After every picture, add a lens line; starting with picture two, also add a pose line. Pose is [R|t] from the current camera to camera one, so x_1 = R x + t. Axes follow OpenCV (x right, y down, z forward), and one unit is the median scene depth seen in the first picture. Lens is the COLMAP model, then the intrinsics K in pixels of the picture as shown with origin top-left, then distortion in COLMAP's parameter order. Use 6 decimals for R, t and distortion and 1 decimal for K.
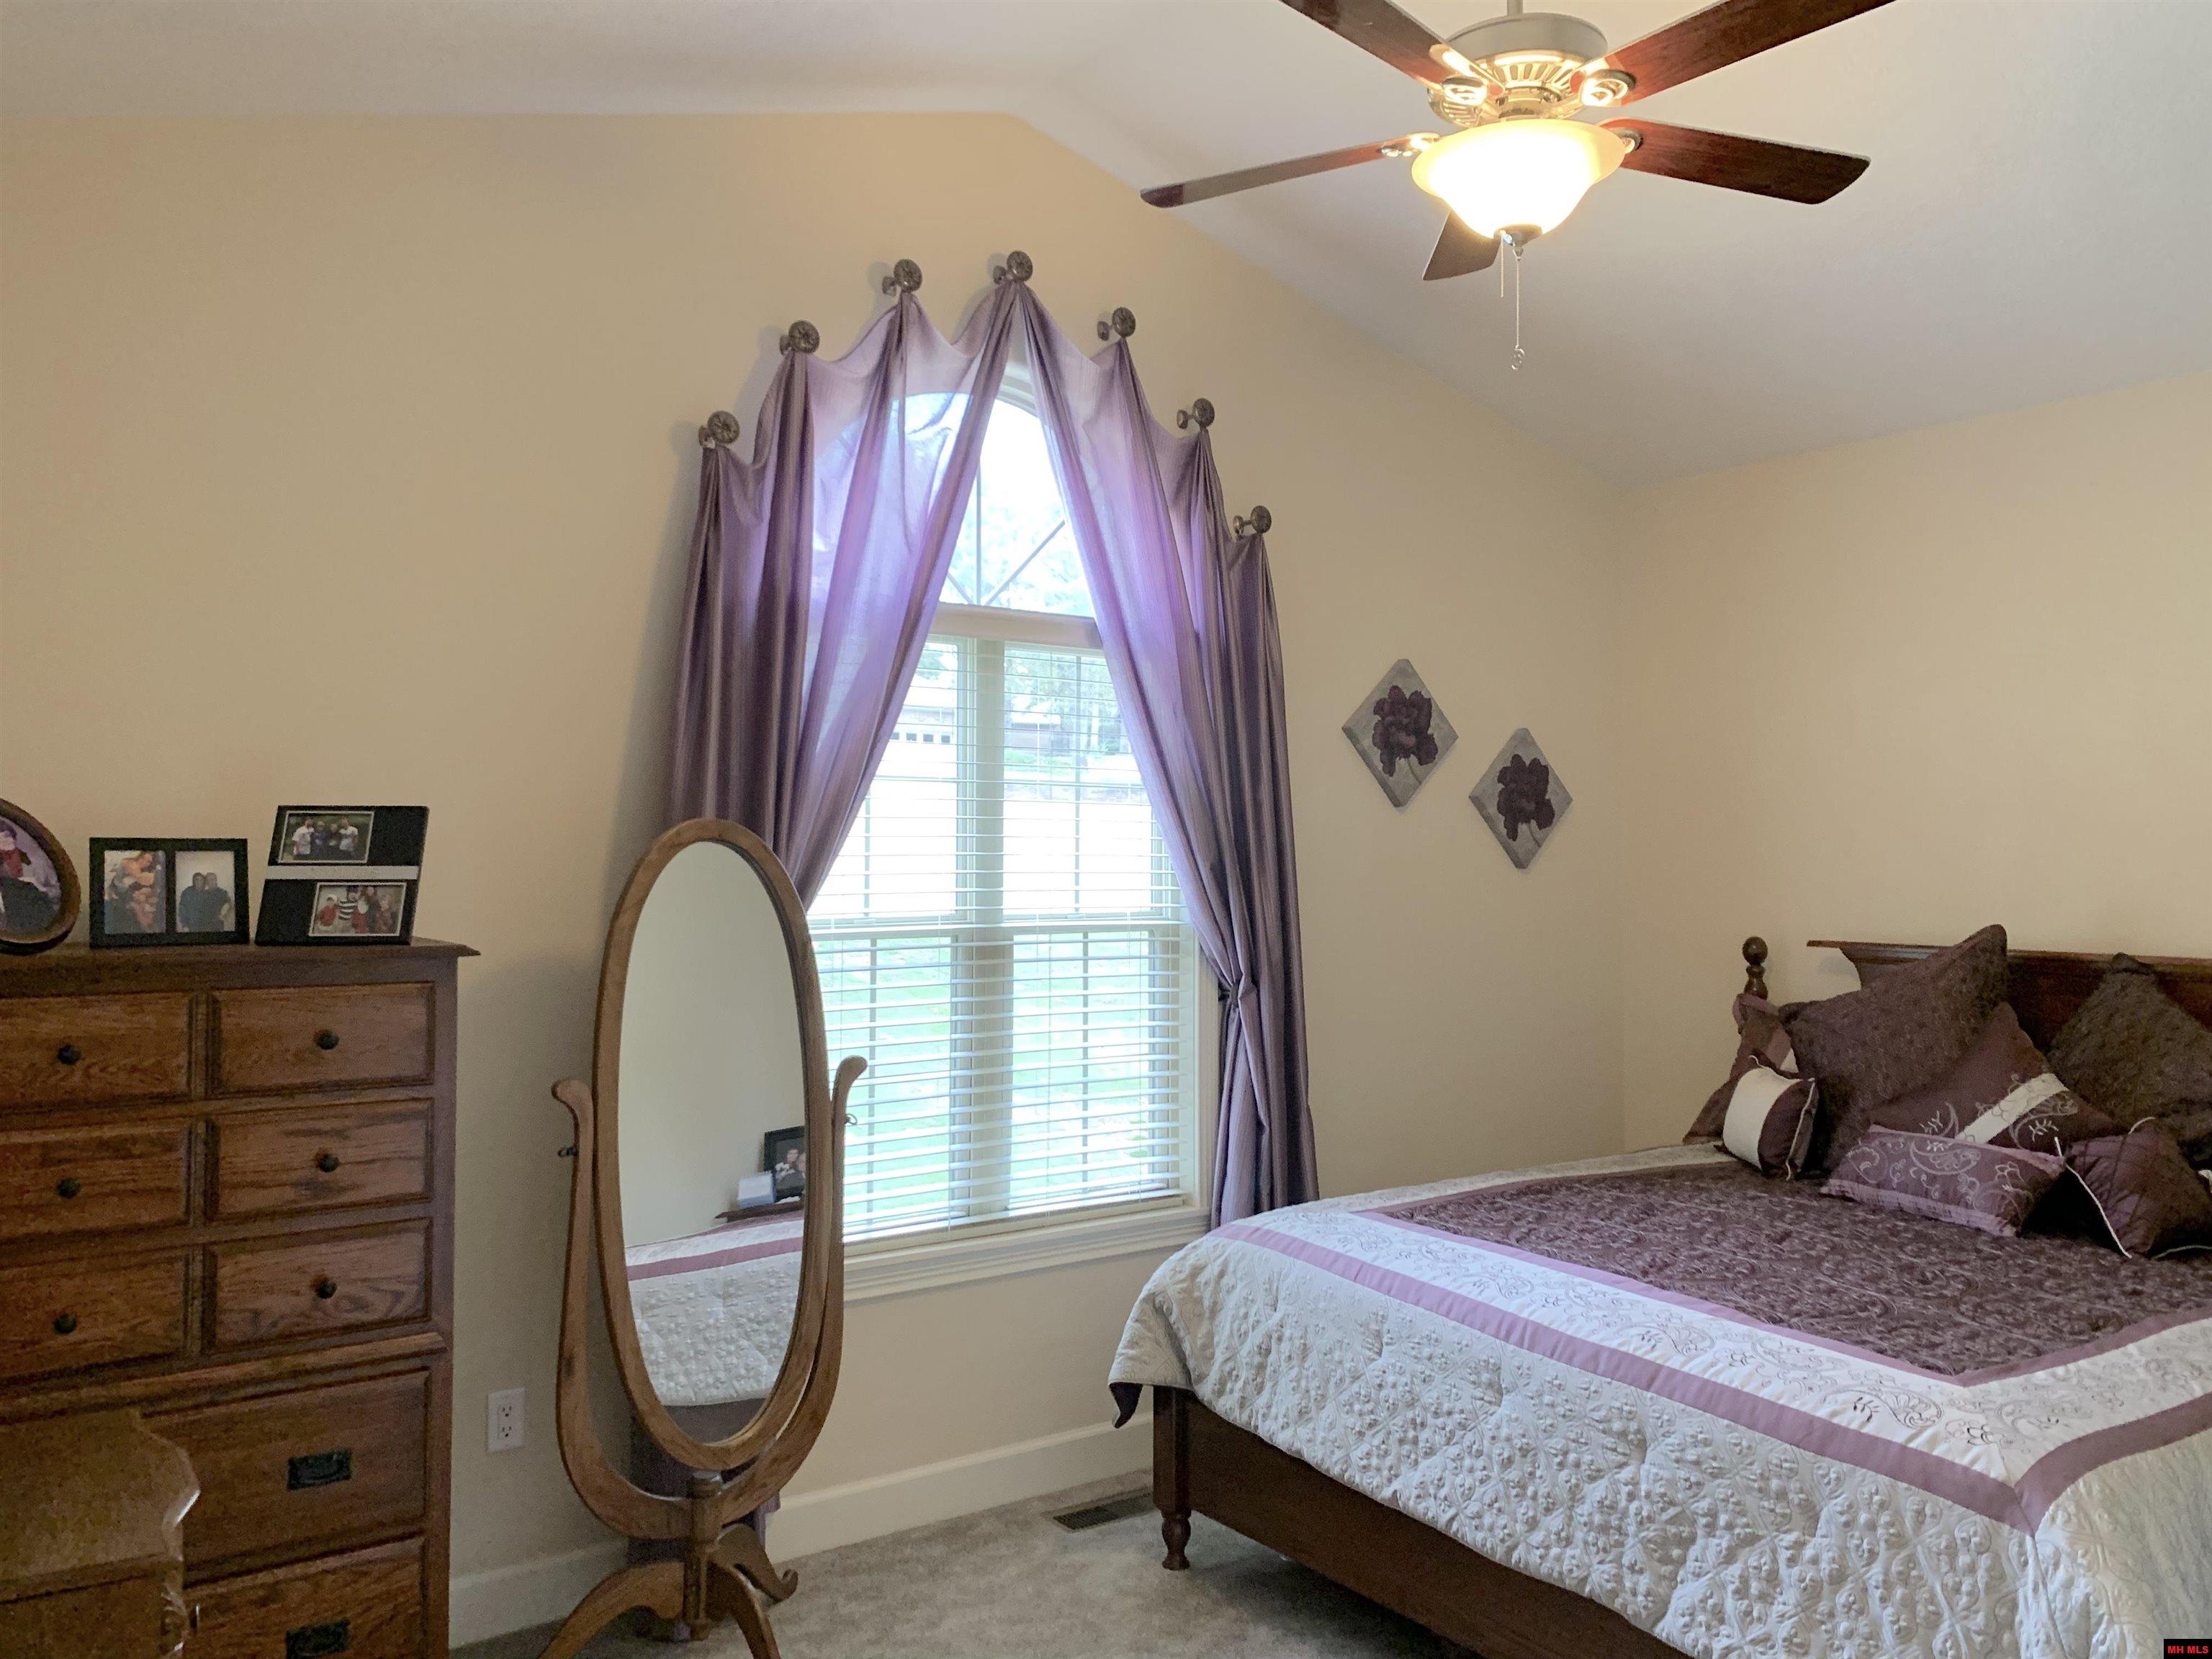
lens RADIAL K [[1689.7, 0, 1125.4], [0, 1689.7, 878.0], [0, 0, 1]] dist [0.017762, -0.022482]
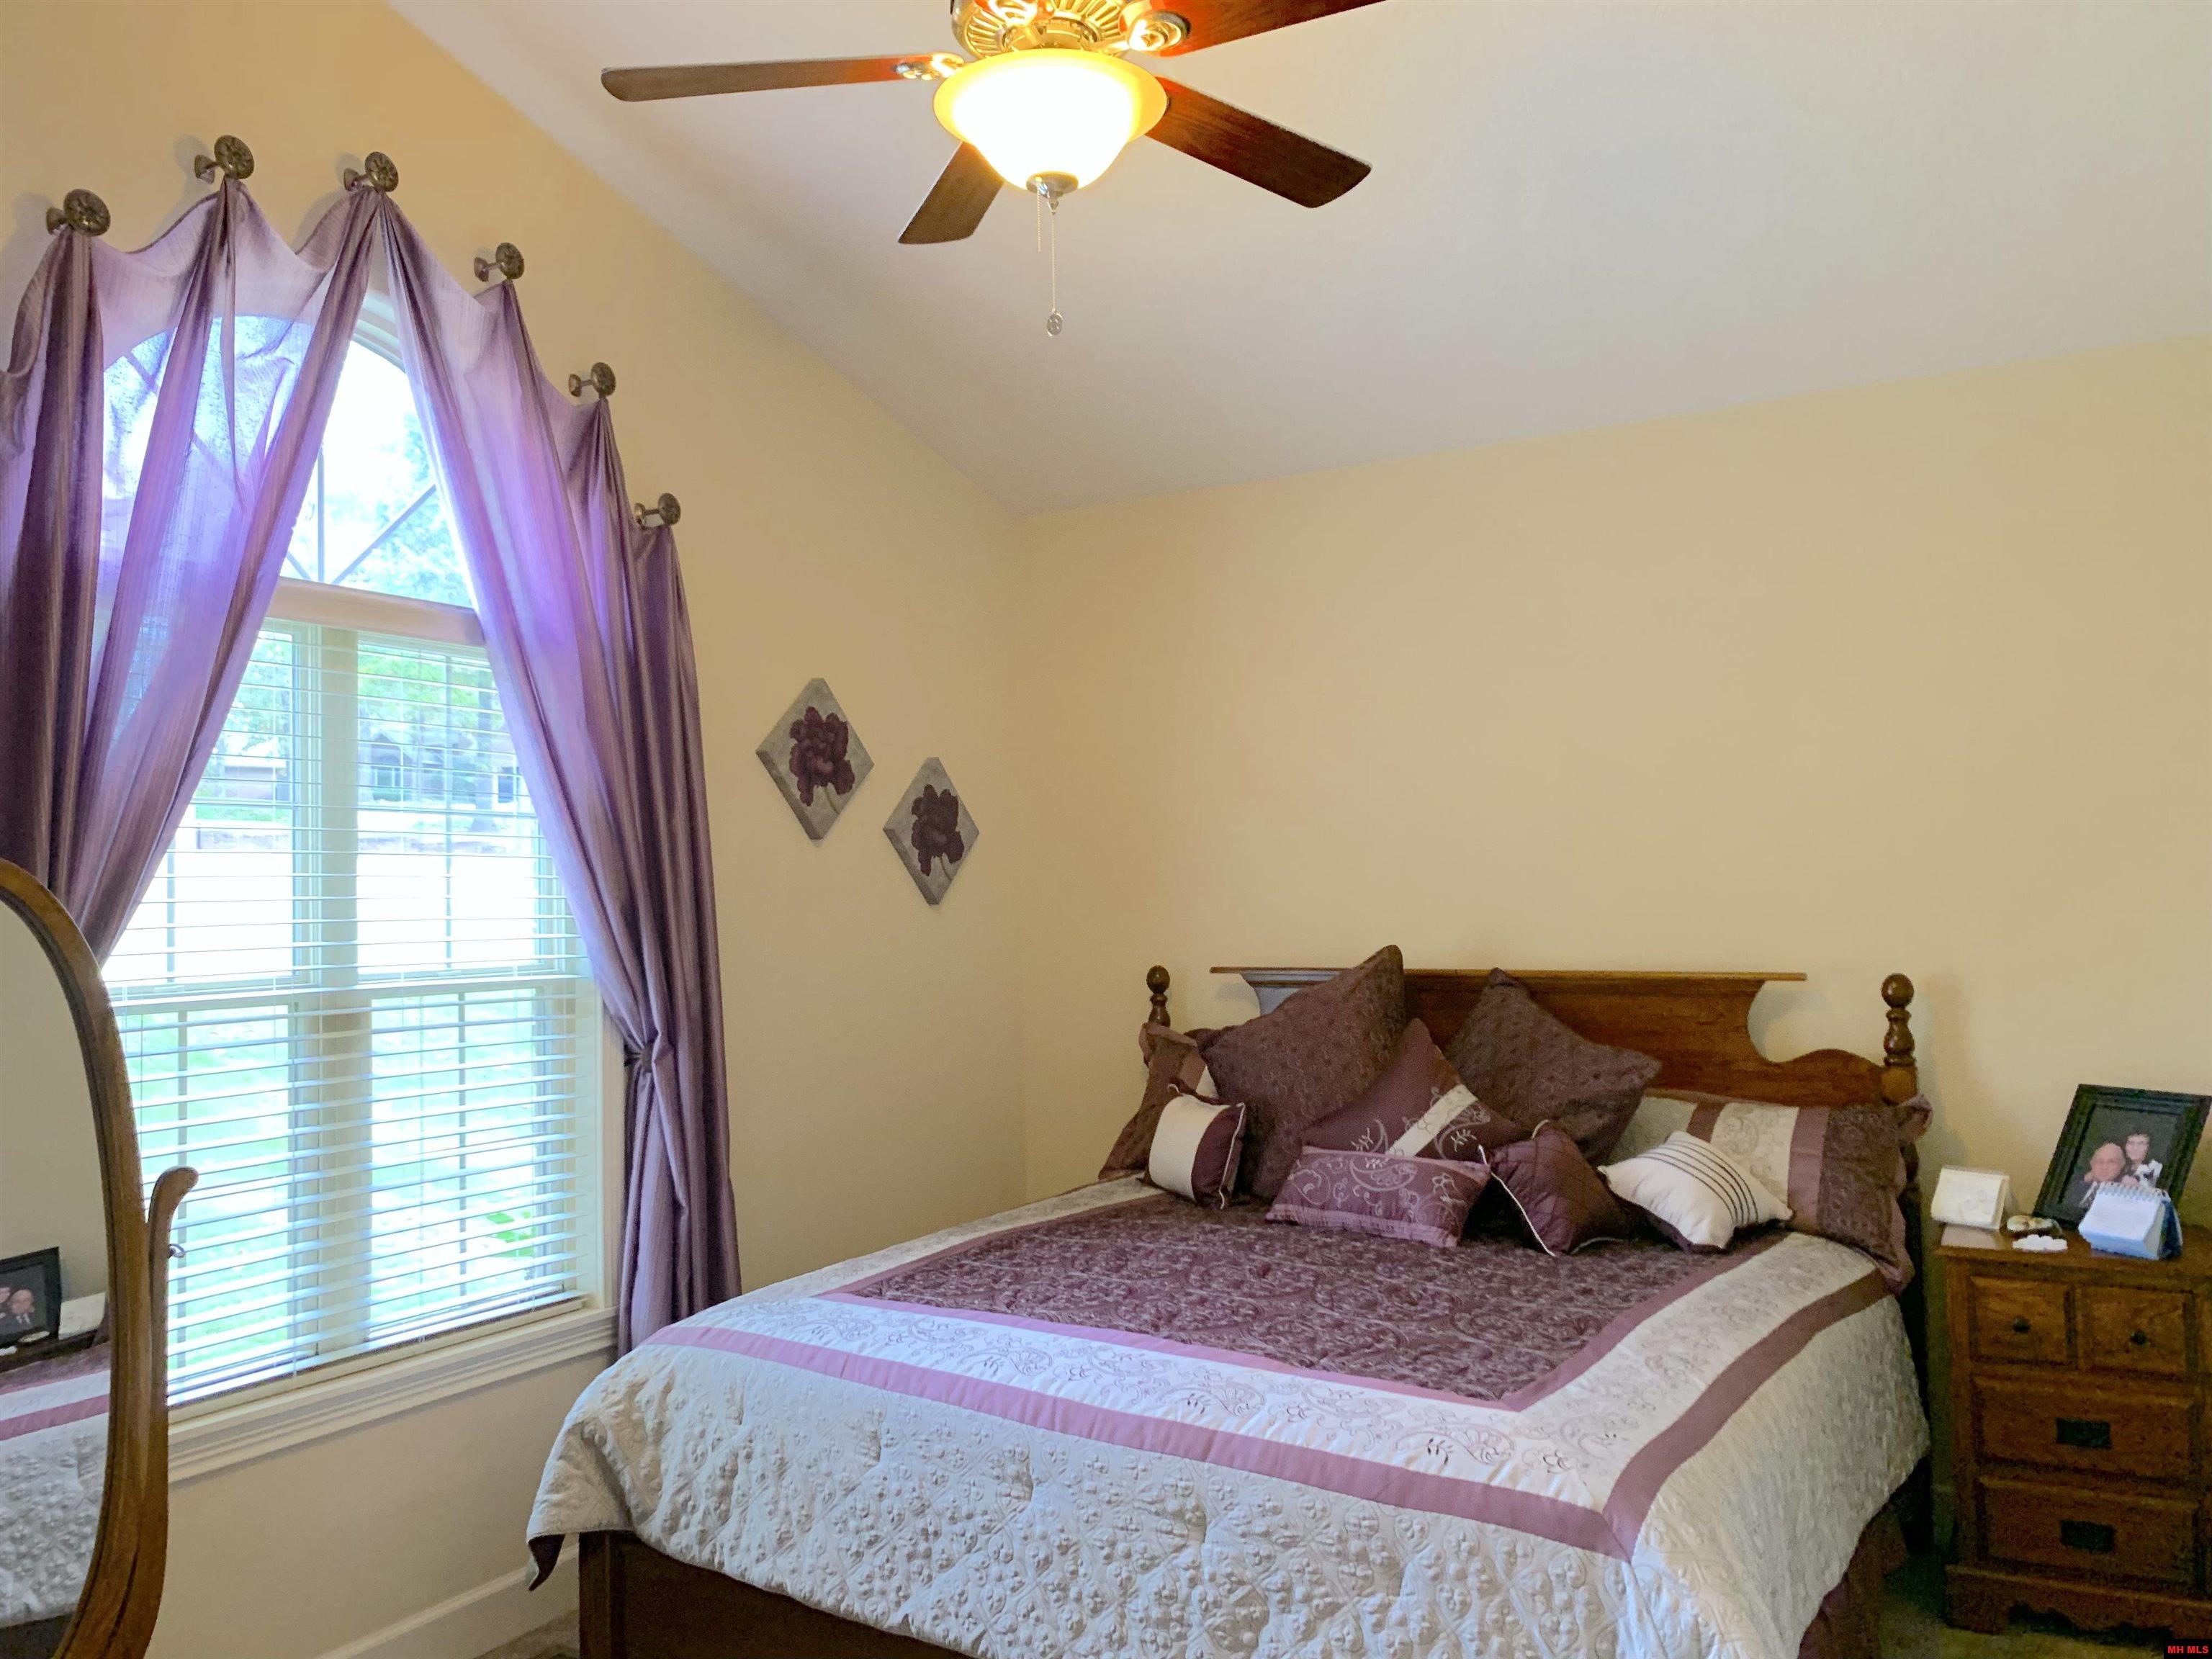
lens RADIAL K [[1689.7, 0, 1125.4], [0, 1689.7, 878.0], [0, 0, 1]] dist [0.017762, -0.022482]
pose [[0.915864, -0.016482, 0.401150, -0.077461], [0.027564, 0.999381, -0.021869, 0.005191], [-0.400541, 0.031087, 0.915751, 0.140839]]
